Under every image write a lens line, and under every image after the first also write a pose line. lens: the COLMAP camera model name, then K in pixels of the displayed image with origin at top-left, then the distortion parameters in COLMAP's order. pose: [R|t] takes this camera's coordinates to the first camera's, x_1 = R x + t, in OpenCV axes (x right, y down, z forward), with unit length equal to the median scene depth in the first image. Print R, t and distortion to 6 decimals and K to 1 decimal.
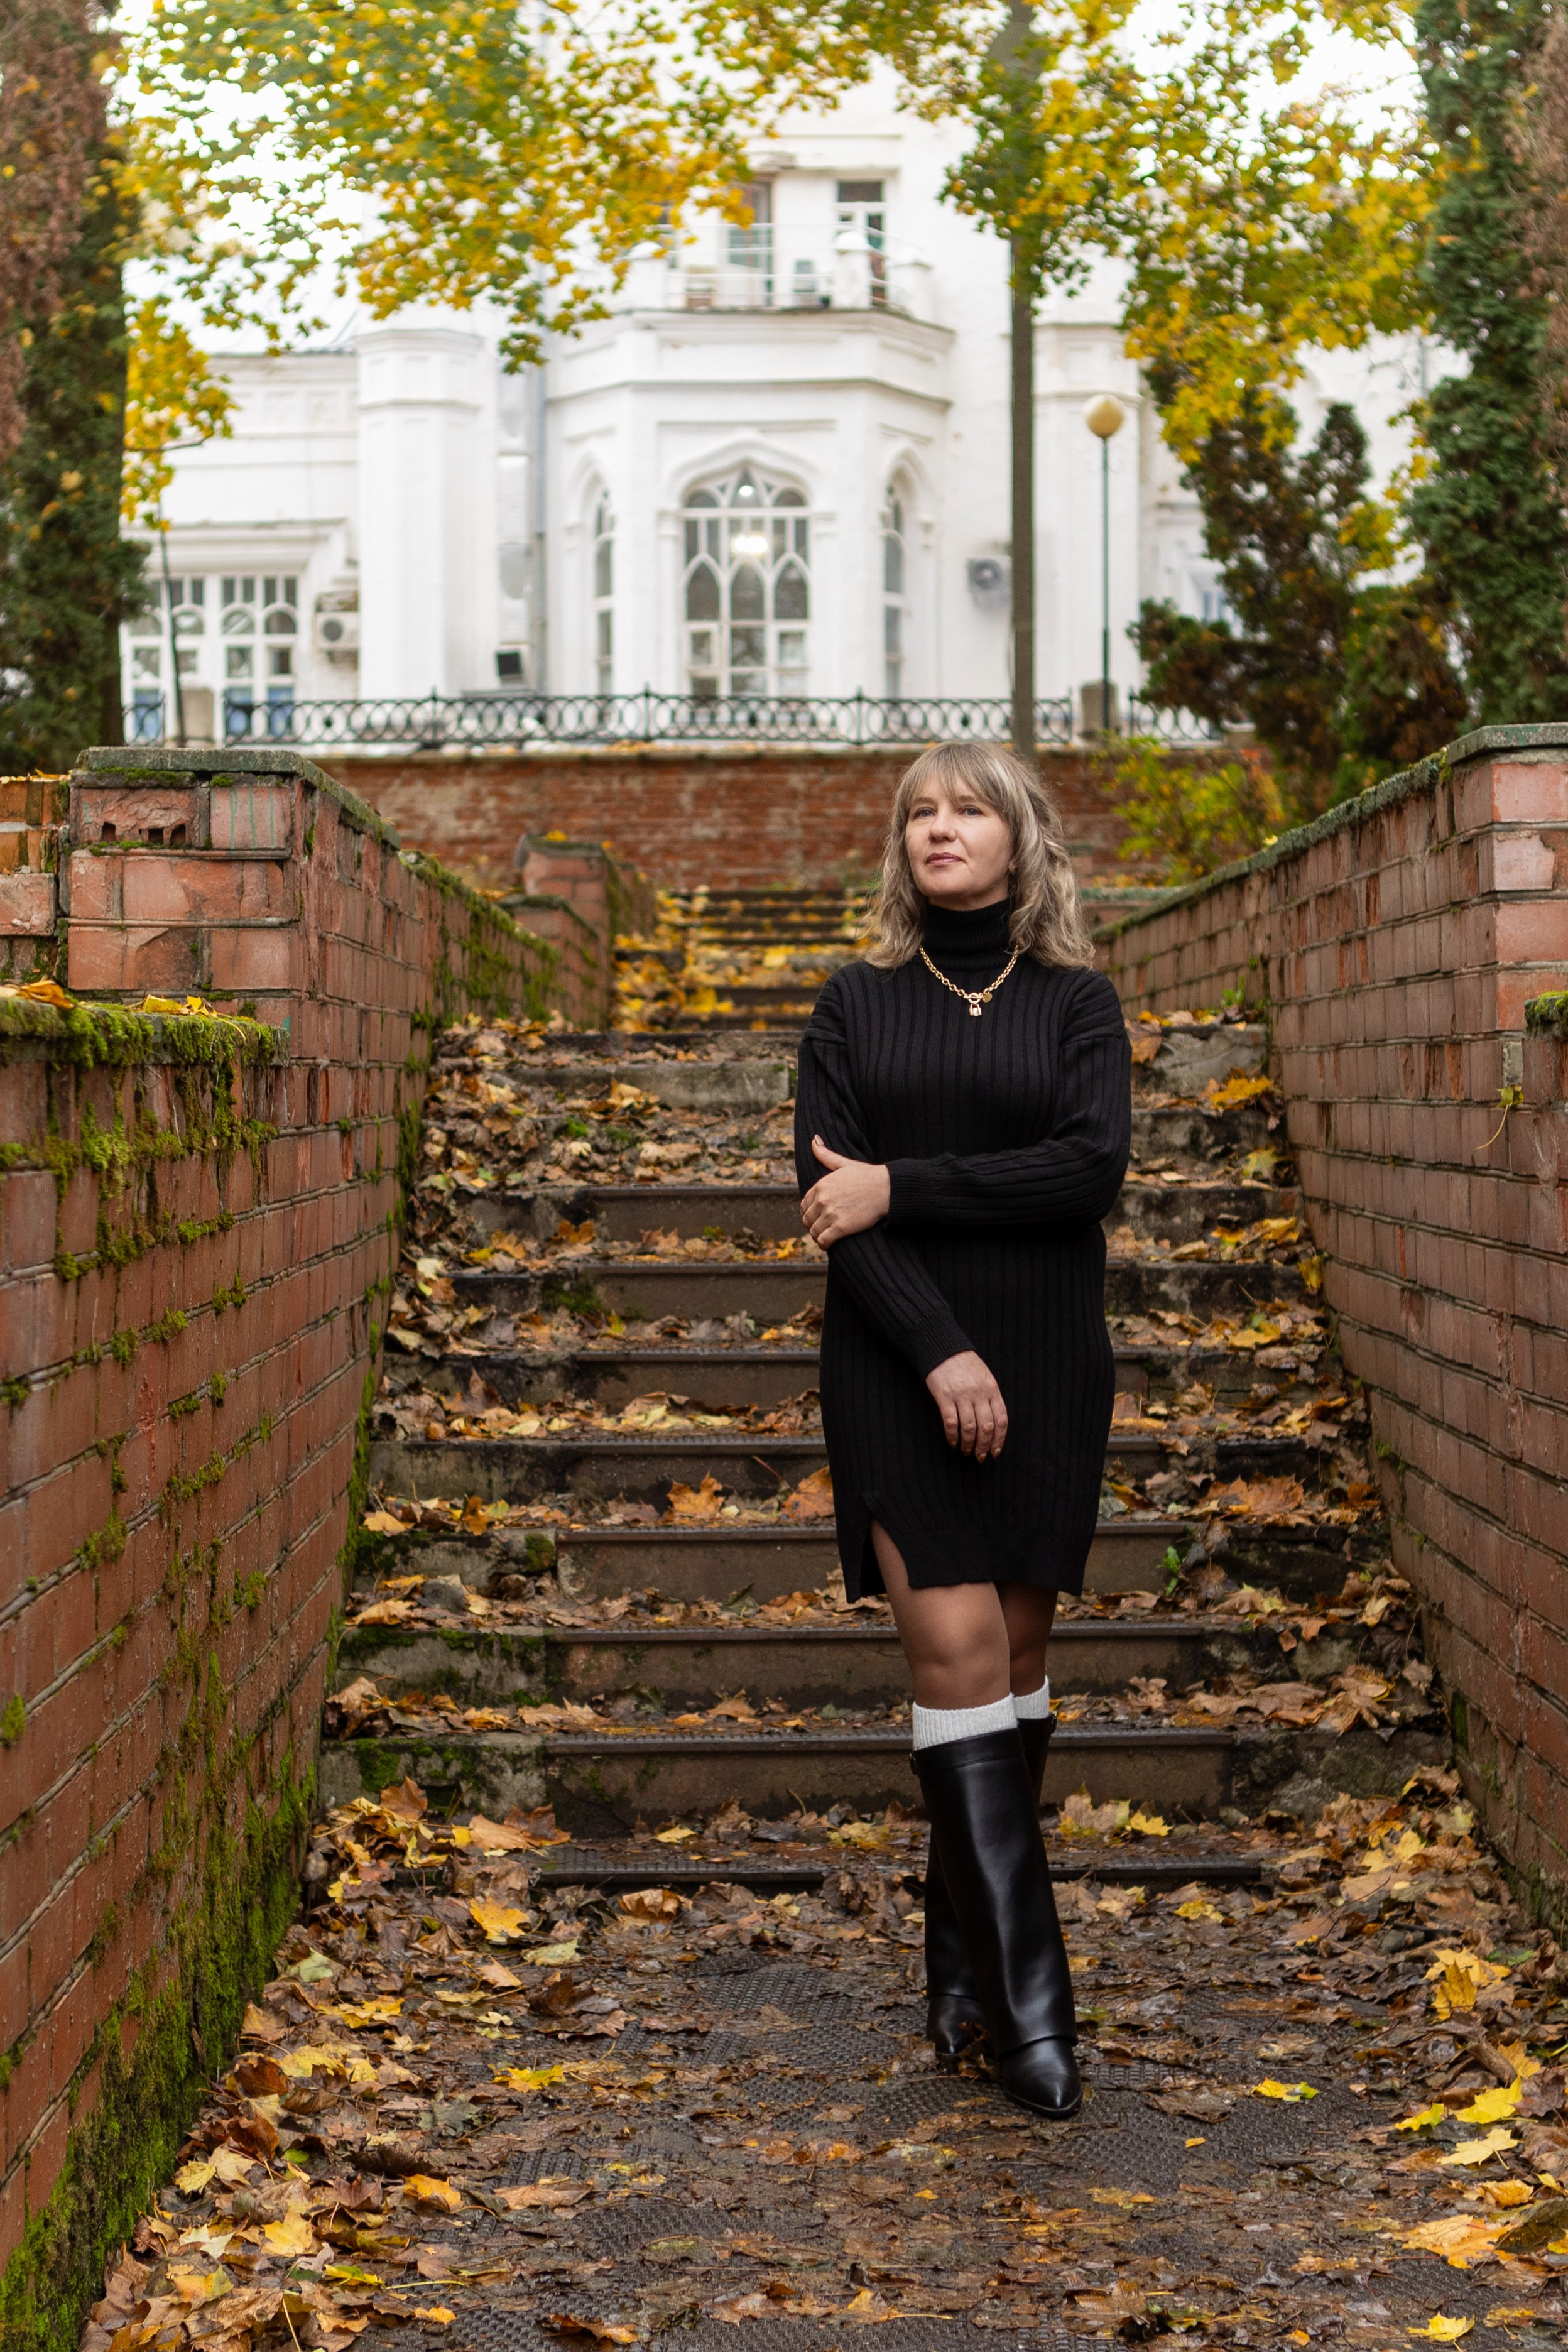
lens RADIAL K [[3918.5, 0, 782.5], [0, 3918.5, 1170.2], [0, 0, 1]] dist [-0.056572, 0.000000]
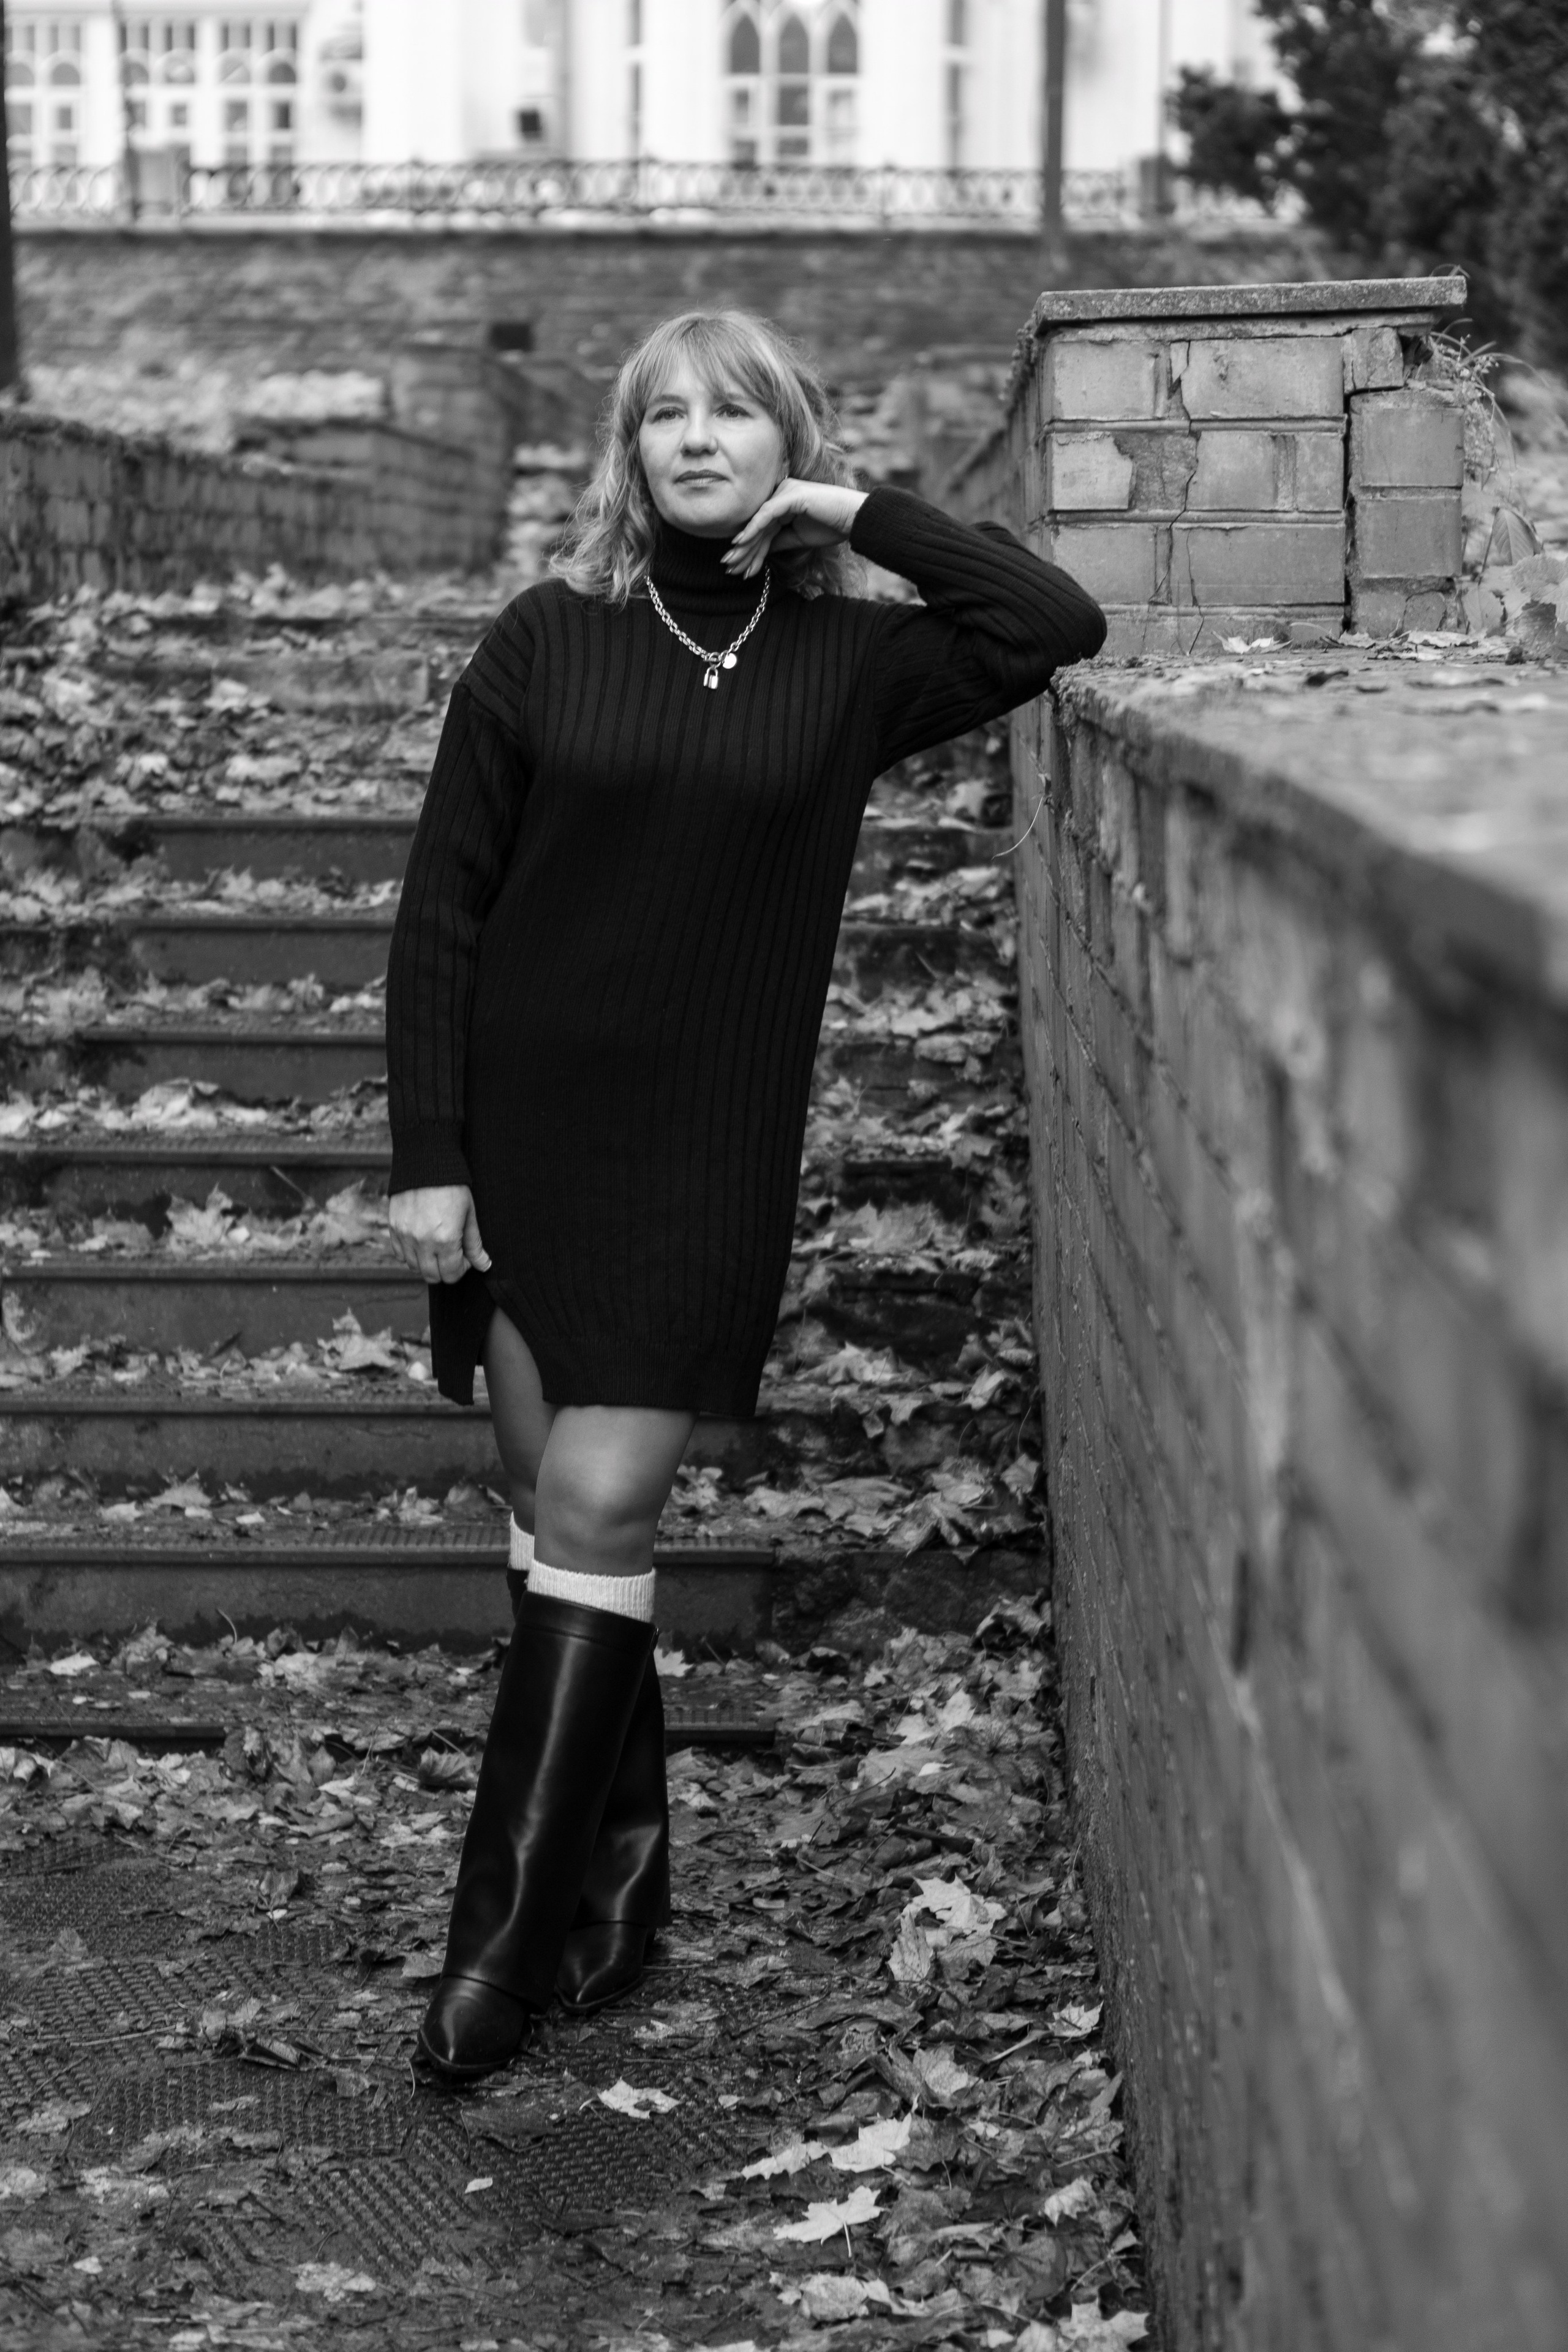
lens RADIAL K [[4164.5, 0, 784.1], [0, 4164.5, 1179.6], [0, 0, 1]] dist [-0.050959, 0.000000]
pose [[0.999616, 0.017748, -0.021266, 0.114028], [-0.015041, 0.992501, 0.121304, -0.030190], [0.023259, -0.120937, 0.992388, 0.136249]]
